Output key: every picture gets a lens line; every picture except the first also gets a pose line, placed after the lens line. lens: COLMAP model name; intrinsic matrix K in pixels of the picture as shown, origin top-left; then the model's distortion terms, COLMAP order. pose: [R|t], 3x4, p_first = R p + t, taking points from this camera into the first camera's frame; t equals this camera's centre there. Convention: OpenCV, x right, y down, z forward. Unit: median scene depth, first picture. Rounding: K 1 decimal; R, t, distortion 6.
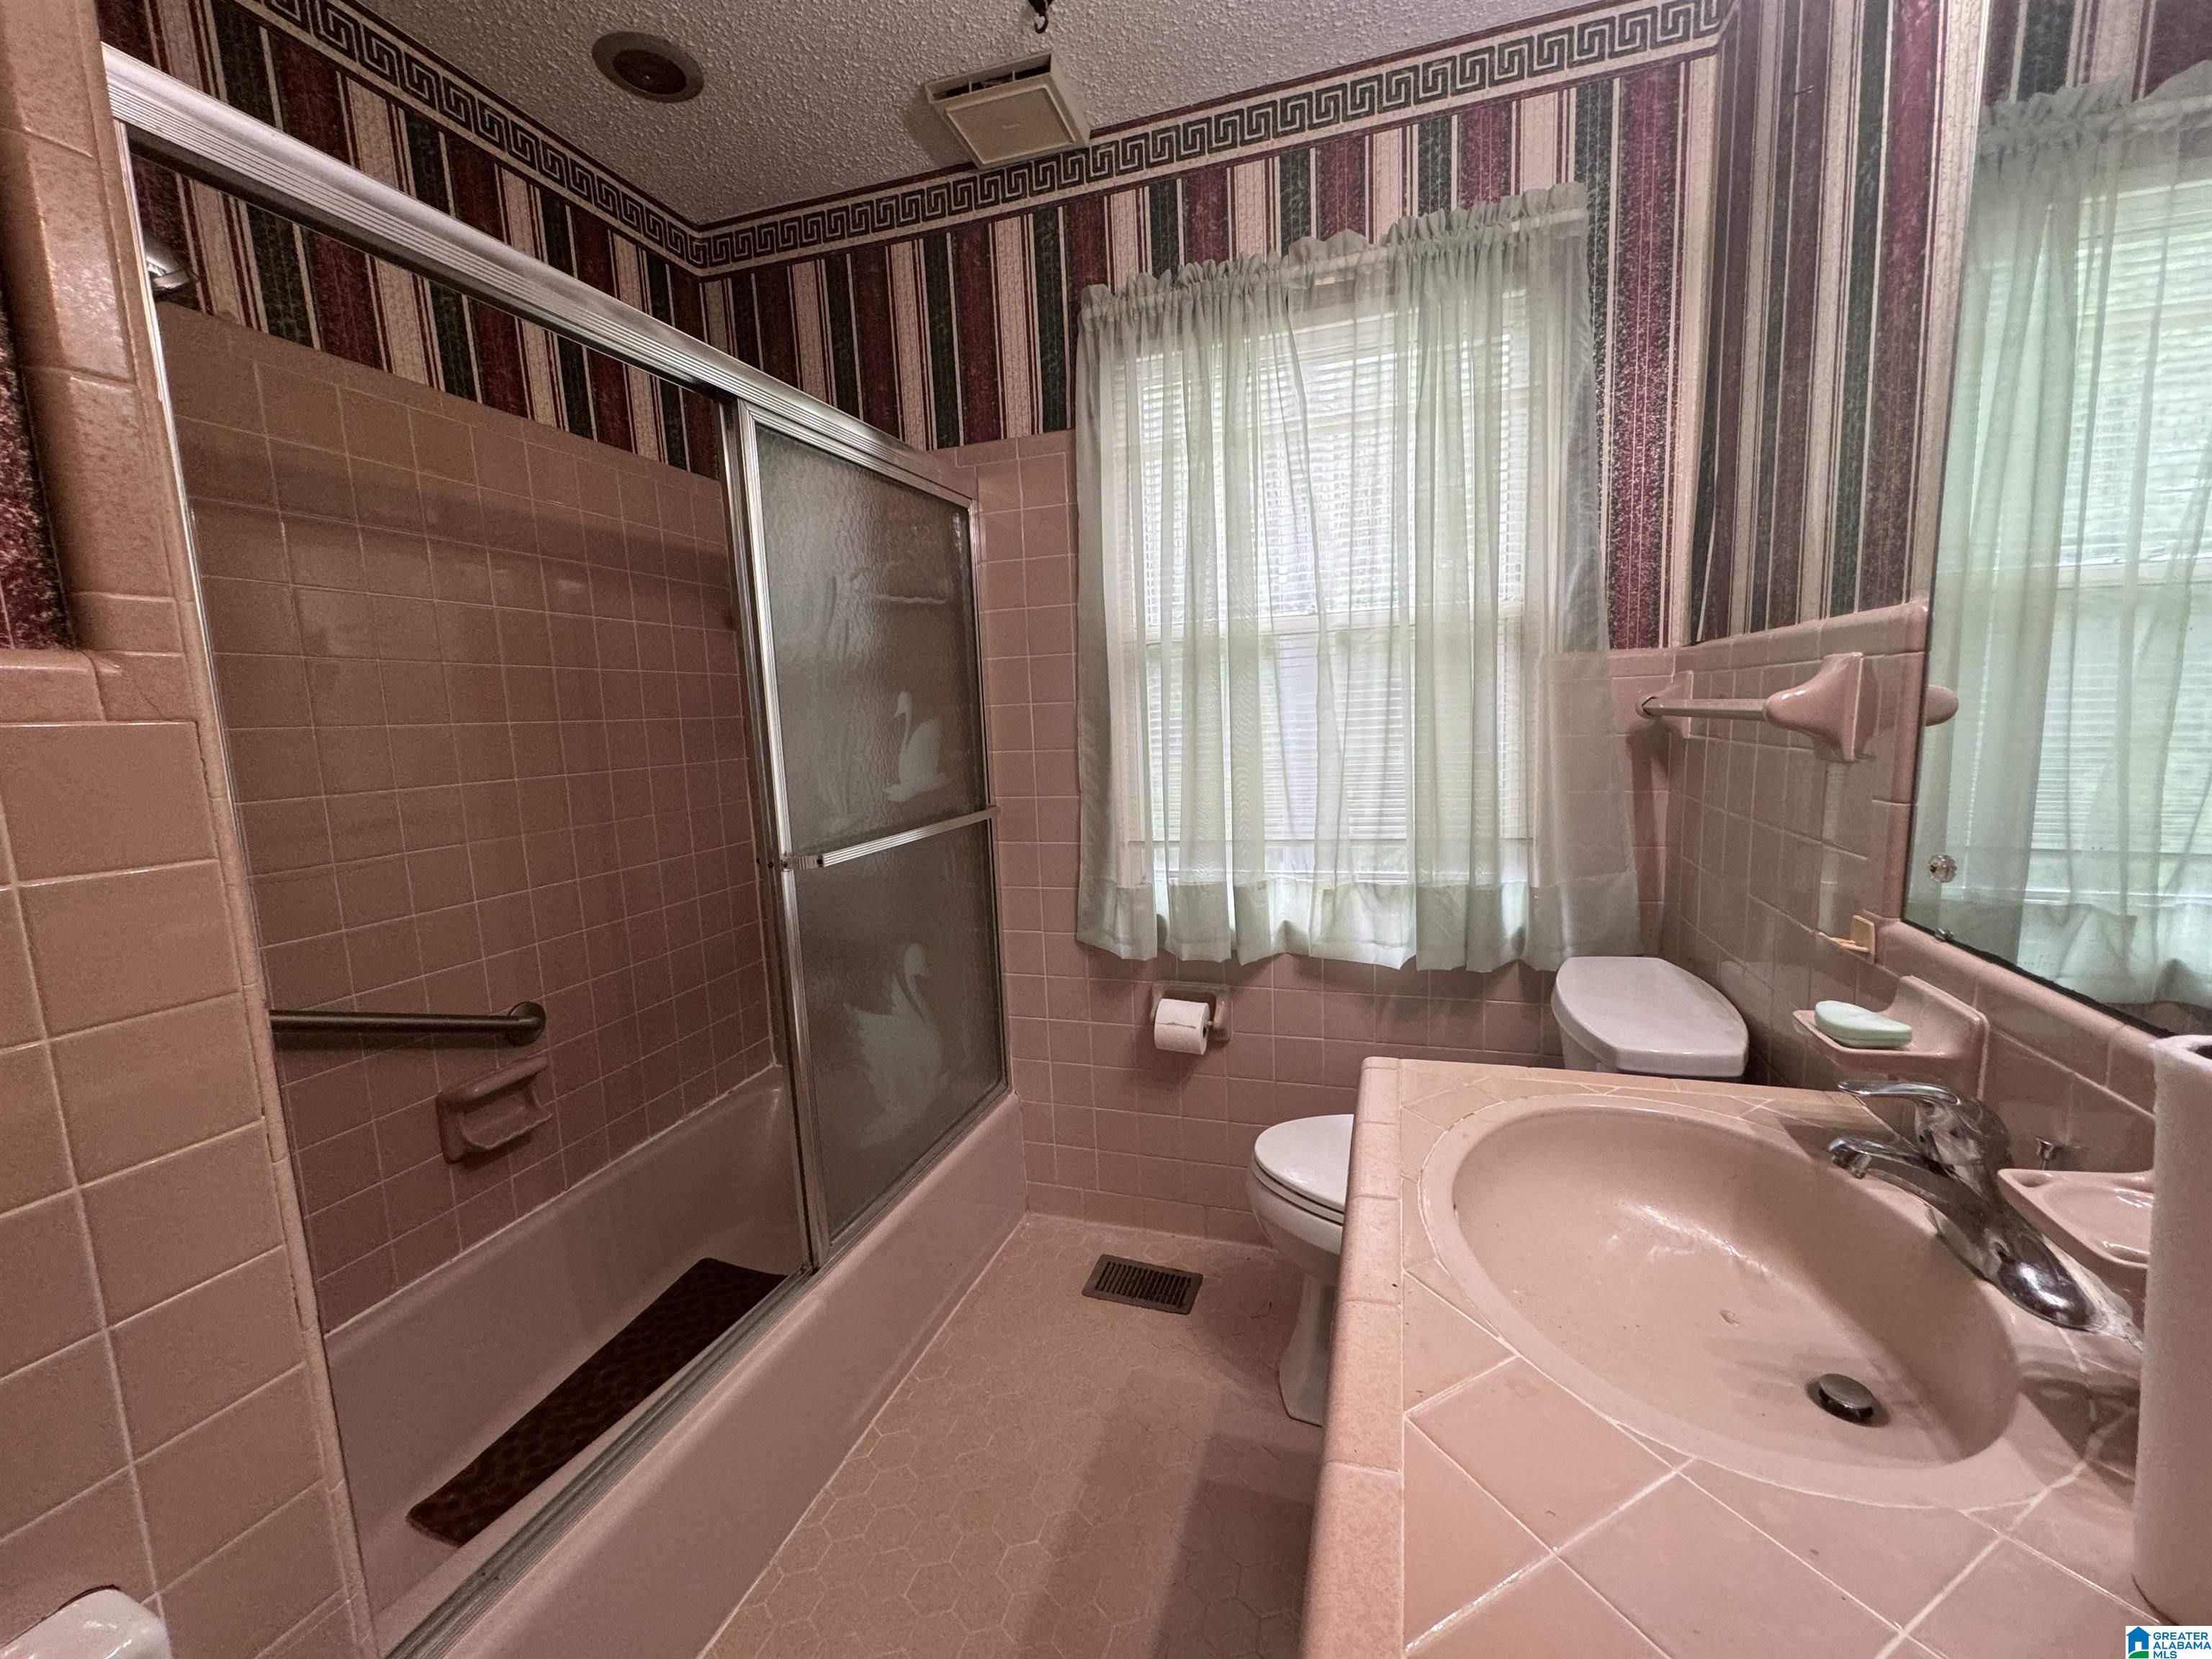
lens RADIAL K [[882.7, 0, 1110.1], [0, 882.7, 830.7], [0, 0, 1]] dist [-0.001269, 0.000016]
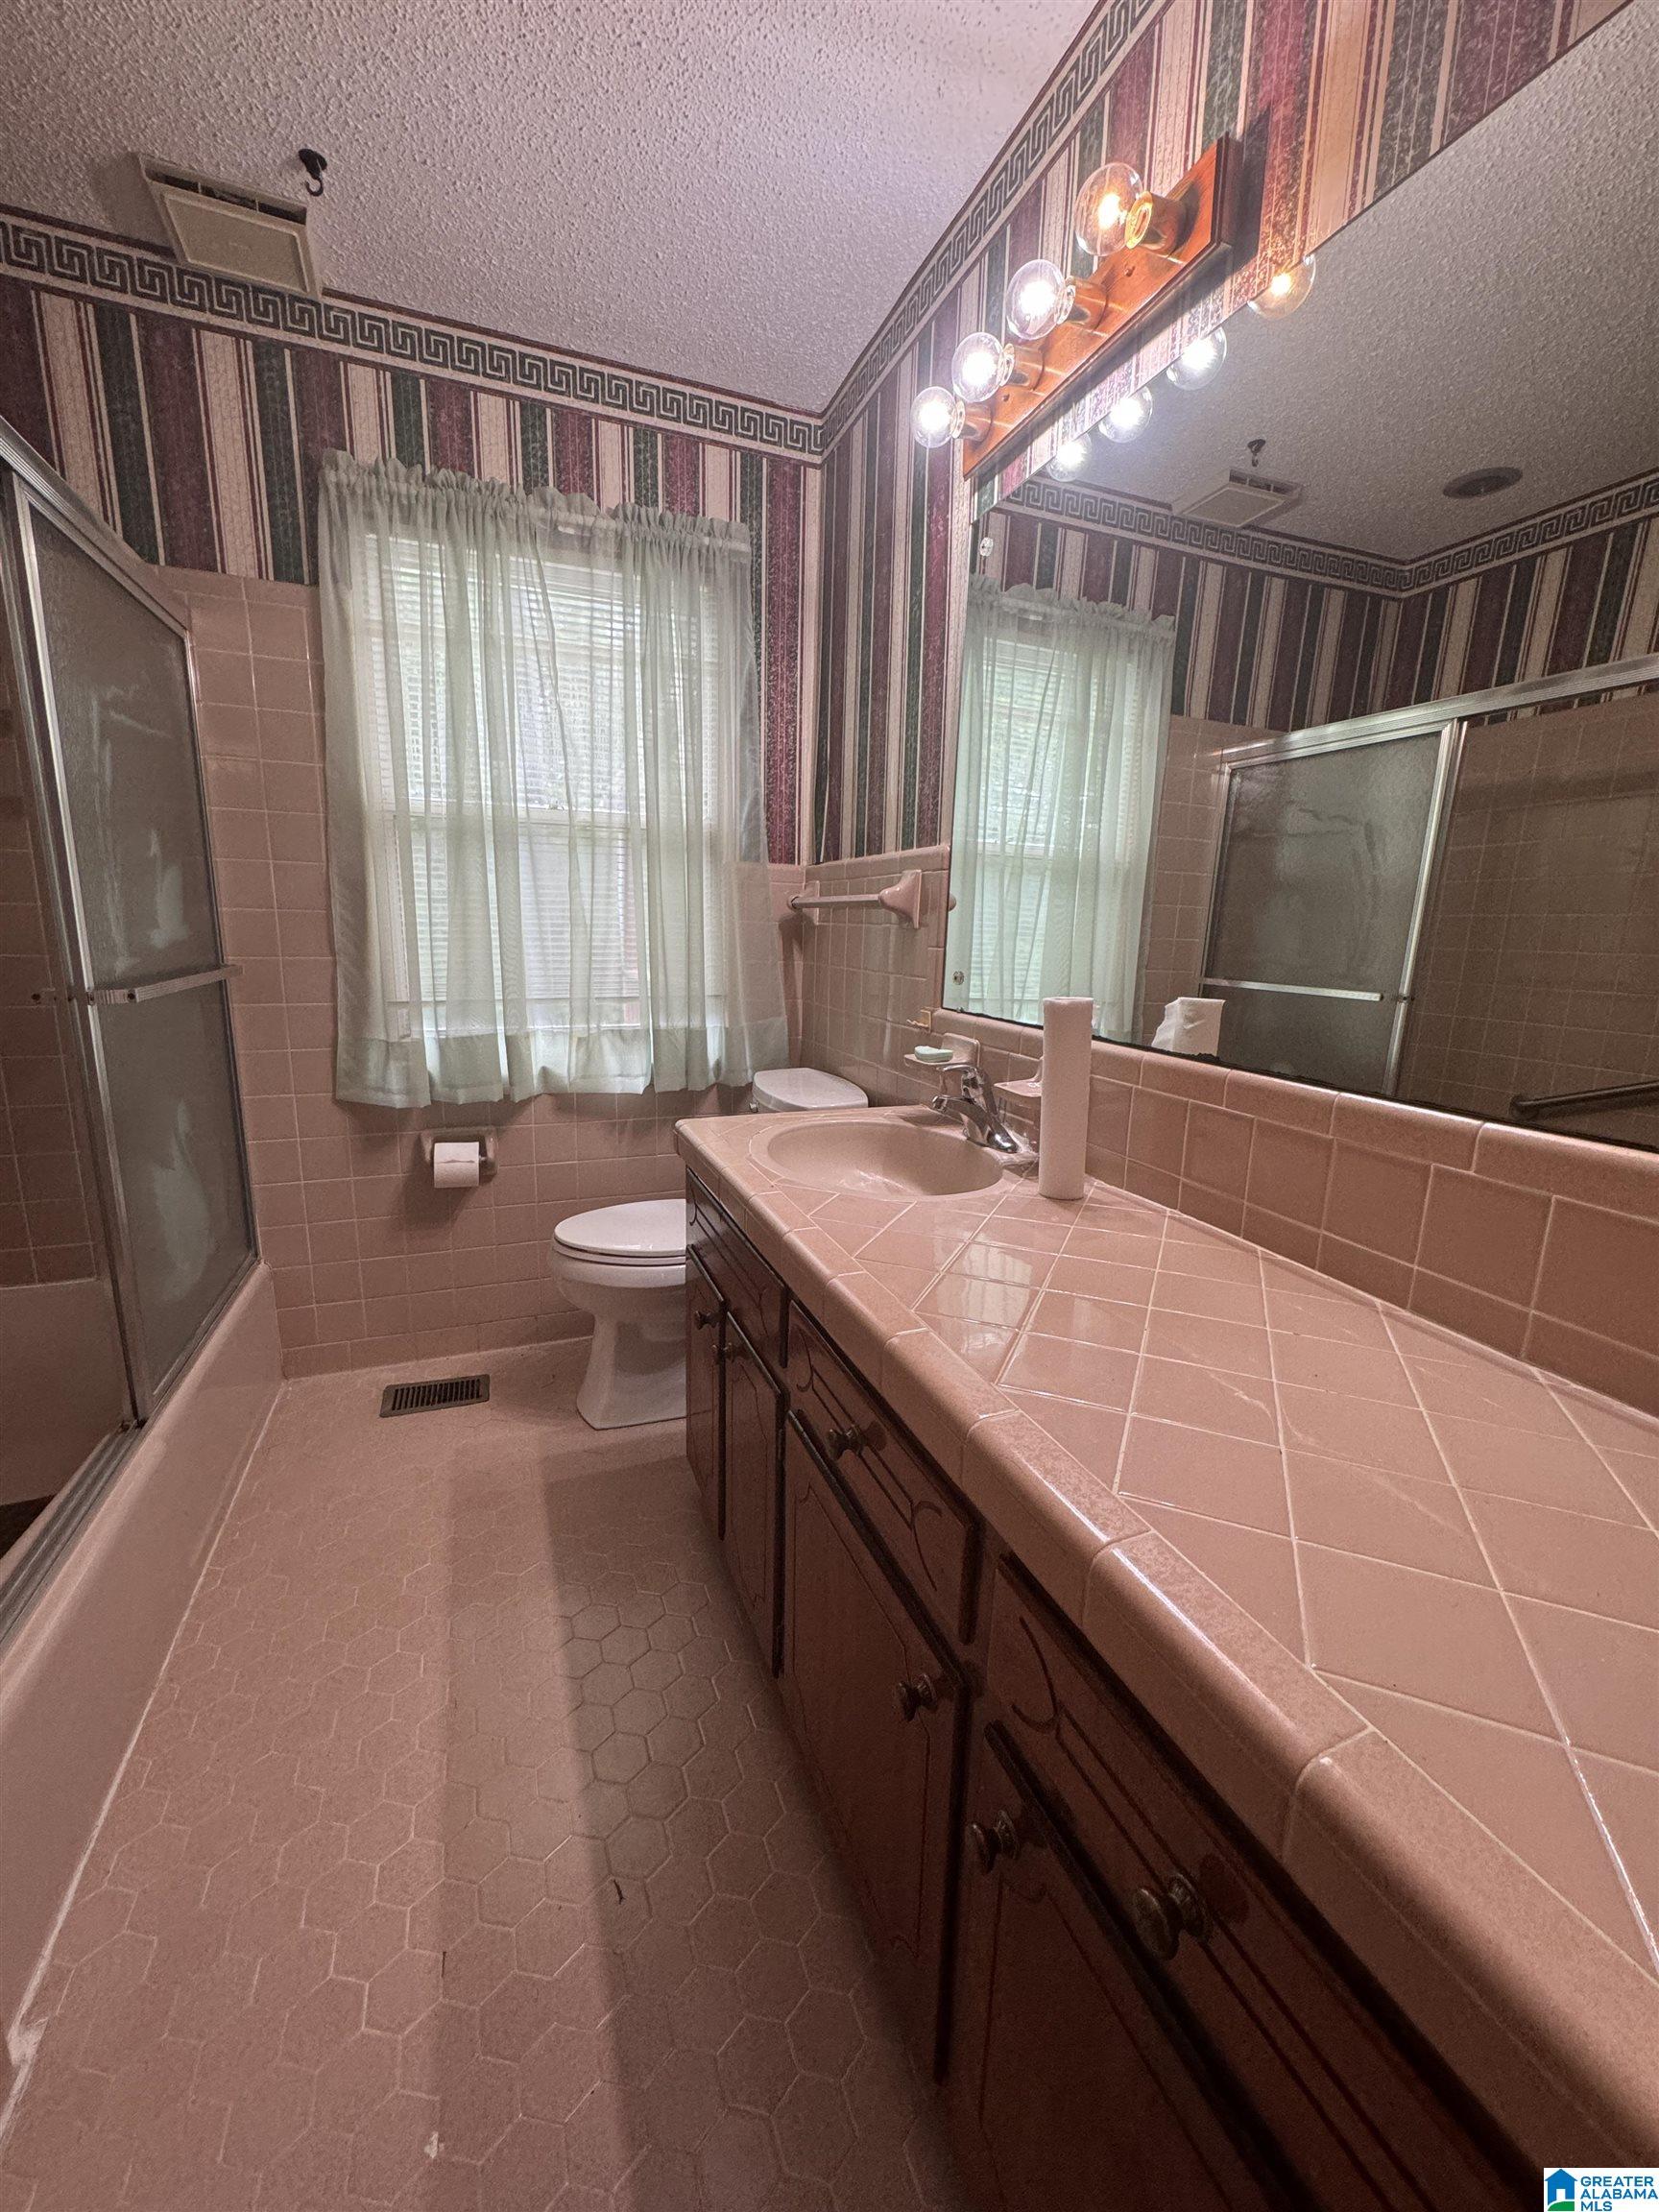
lens RADIAL K [[882.7, 0, 830.8], [0, 882.7, 1111.9], [0, 0, 1]] dist [-0.001269, 0.000016]
pose [[0.767258, -0.073818, 0.637076, -0.304815], [0.030172, 0.996409, 0.079116, 0.090227], [-0.640629, -0.041481, 0.766730, -0.196562]]
